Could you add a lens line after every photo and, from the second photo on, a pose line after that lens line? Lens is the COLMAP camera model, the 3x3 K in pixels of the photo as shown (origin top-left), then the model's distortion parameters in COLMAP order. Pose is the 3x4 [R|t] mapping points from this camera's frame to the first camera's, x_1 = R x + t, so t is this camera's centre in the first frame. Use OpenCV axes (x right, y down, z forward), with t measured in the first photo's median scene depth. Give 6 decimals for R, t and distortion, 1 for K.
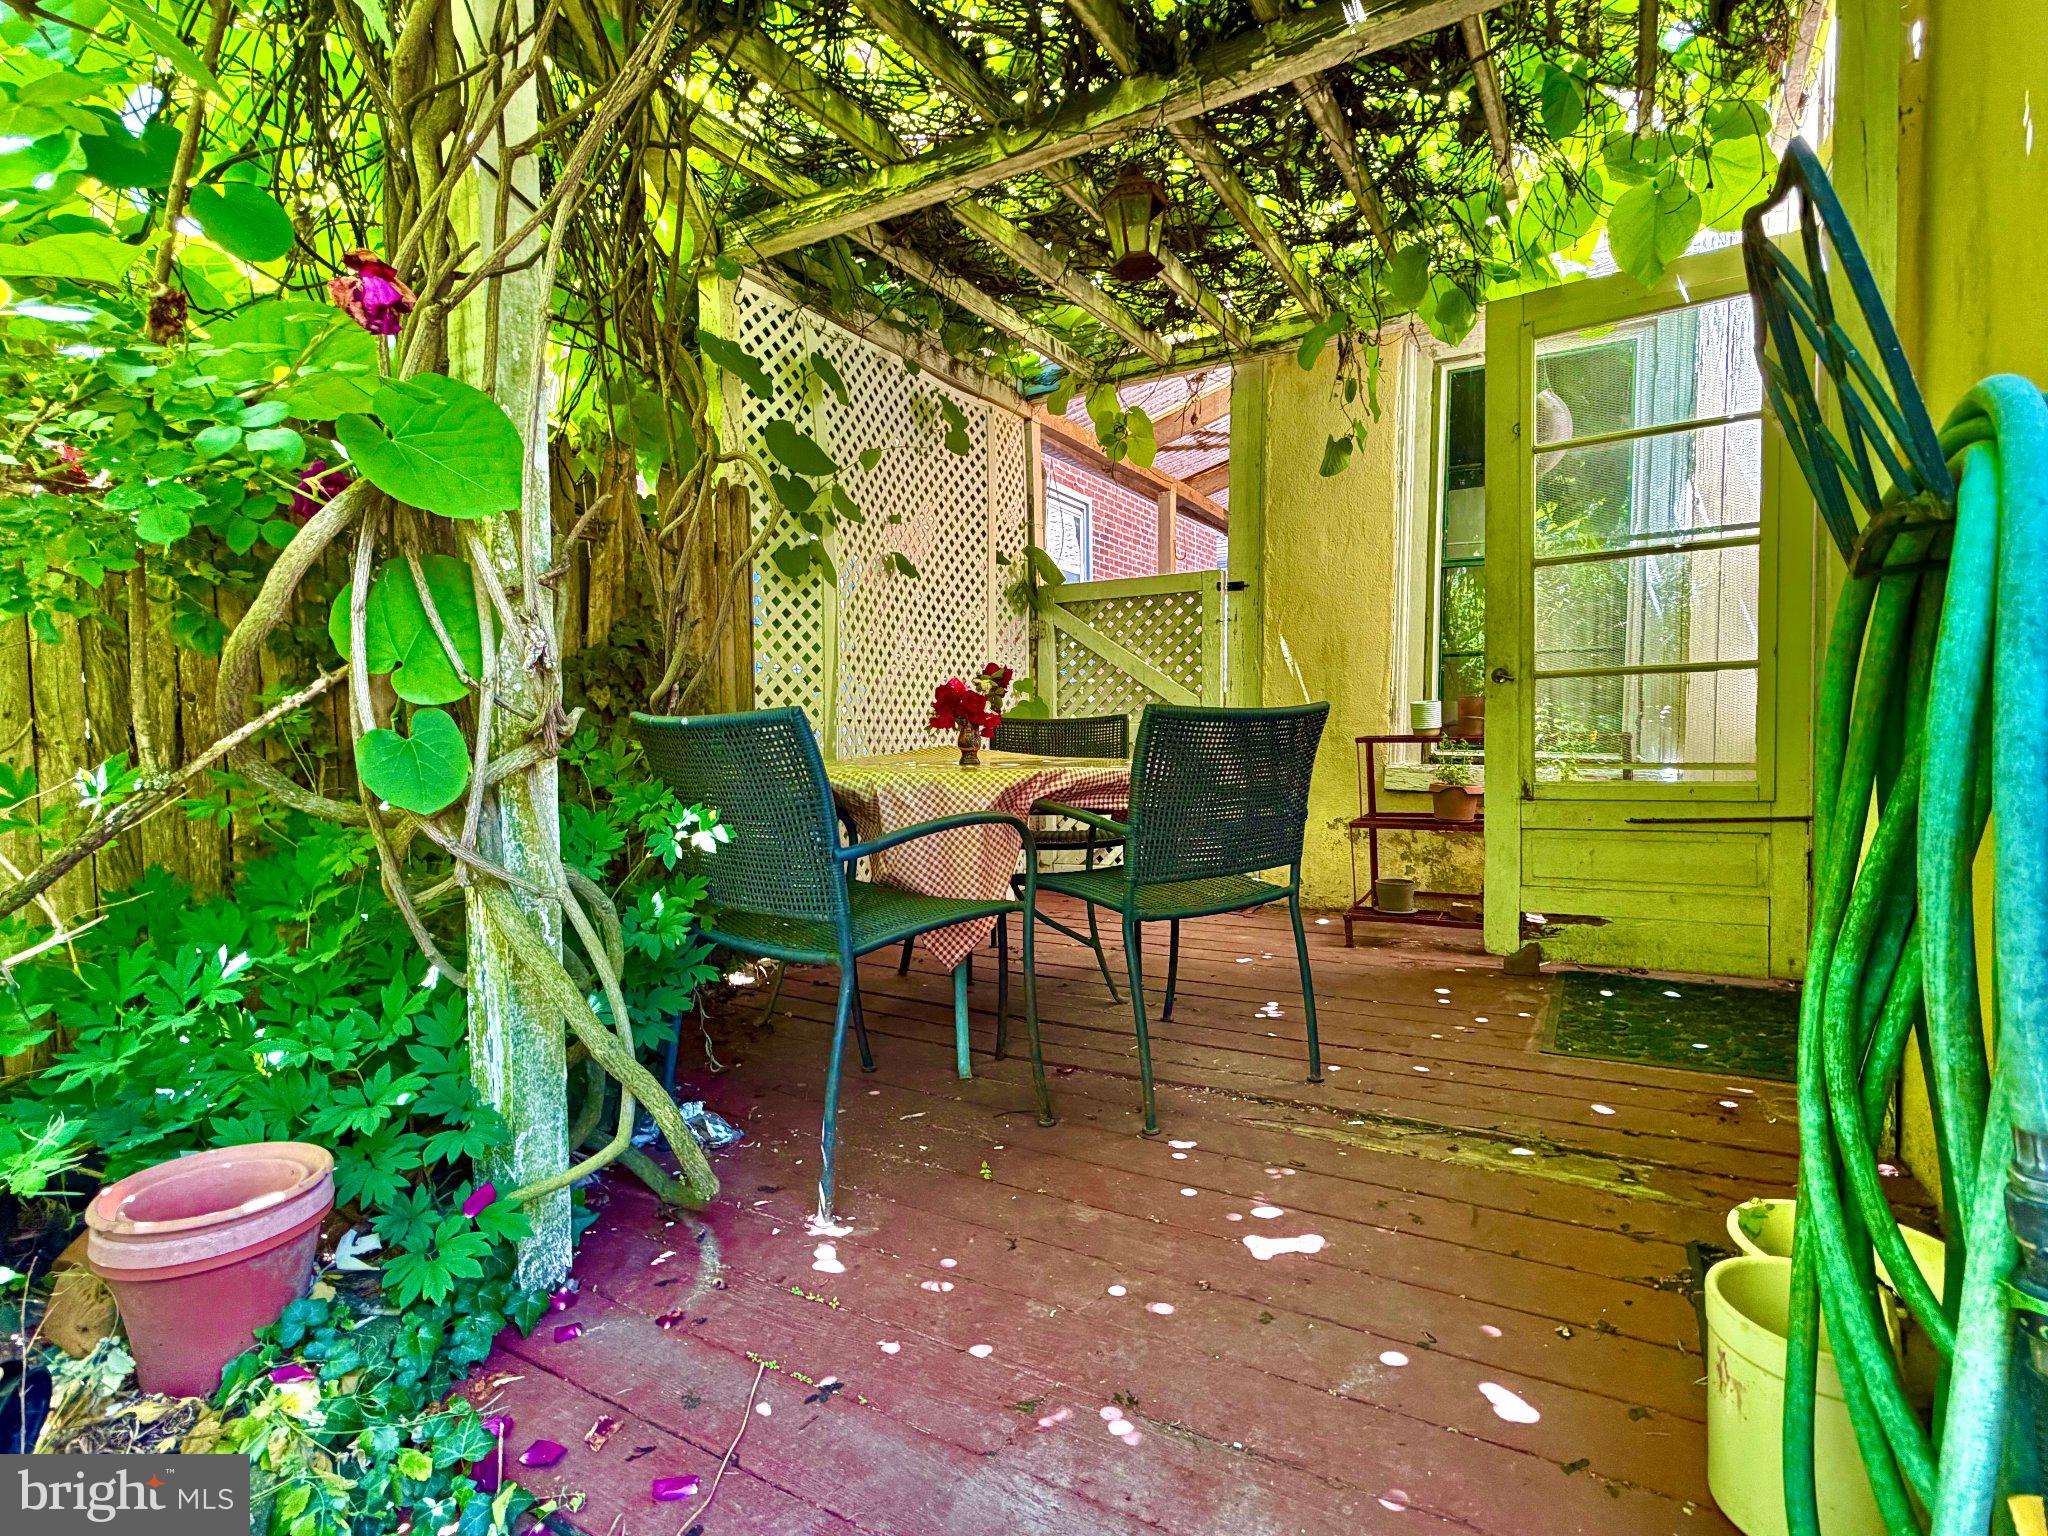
lens RADIAL K [[979.2, 0, 1024.0], [0, 979.2, 768.0], [0, 0, 1]] dist [0.003356, 0.000228]
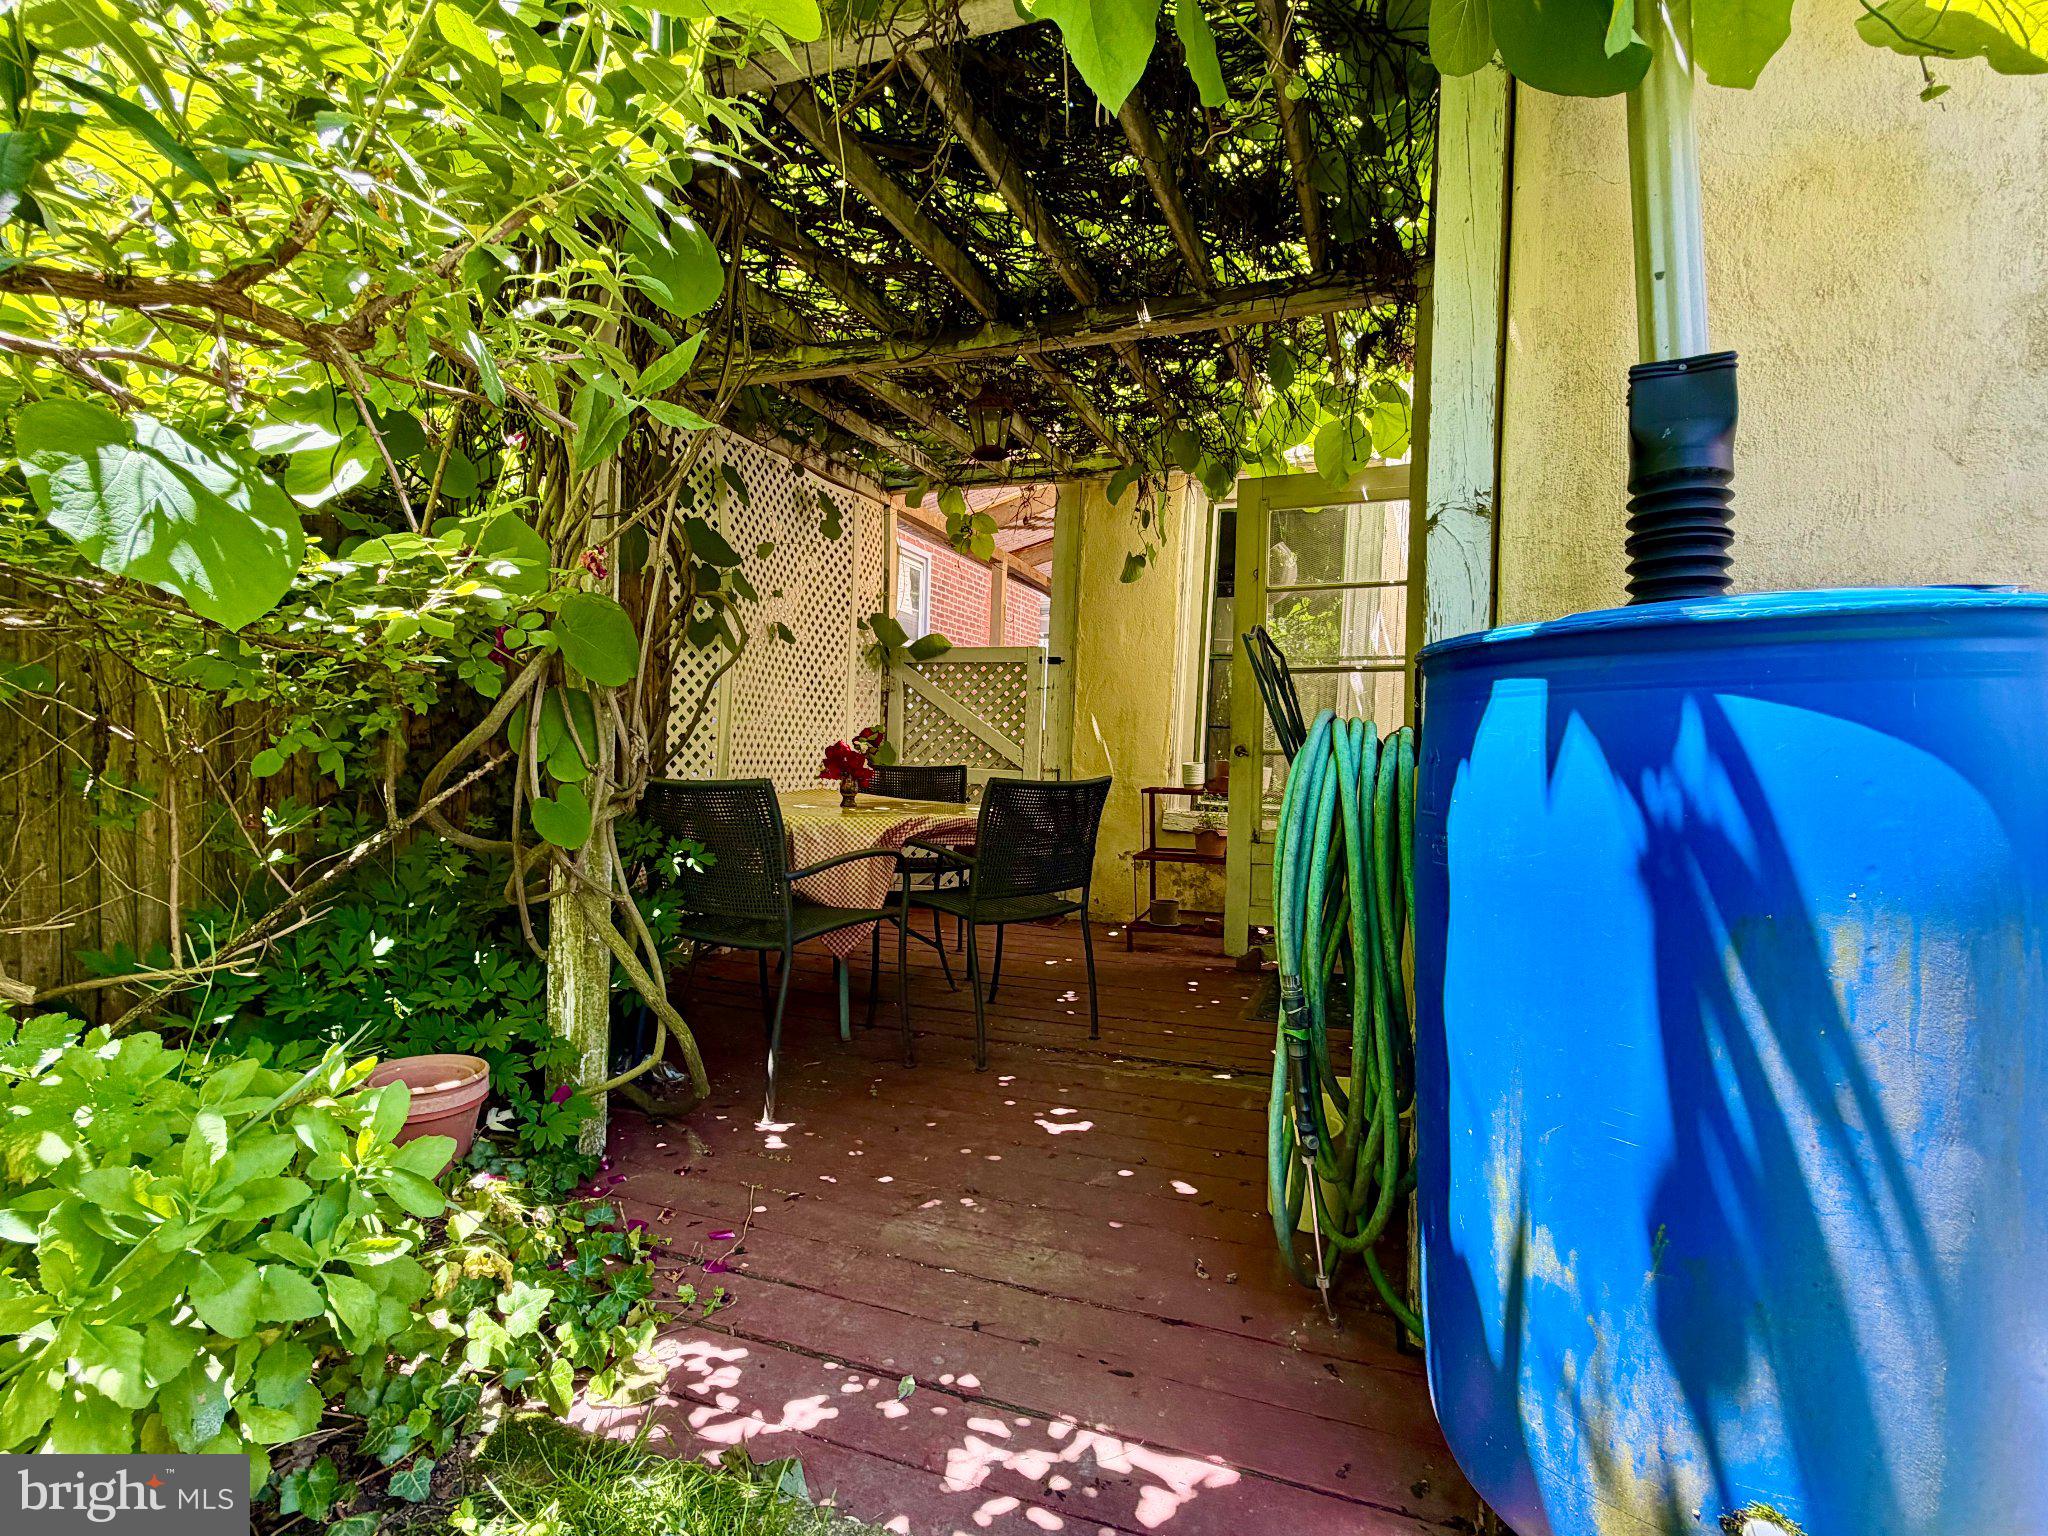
lens RADIAL K [[979.2, 0, 1024.0], [0, 979.2, 768.0], [0, 0, 1]] dist [0.003356, 0.000228]
pose [[0.982343, 0.038064, 0.183176, -0.054130], [-0.034281, 0.999129, -0.023773, -0.025775], [-0.183921, 0.017074, 0.982793, -0.261777]]
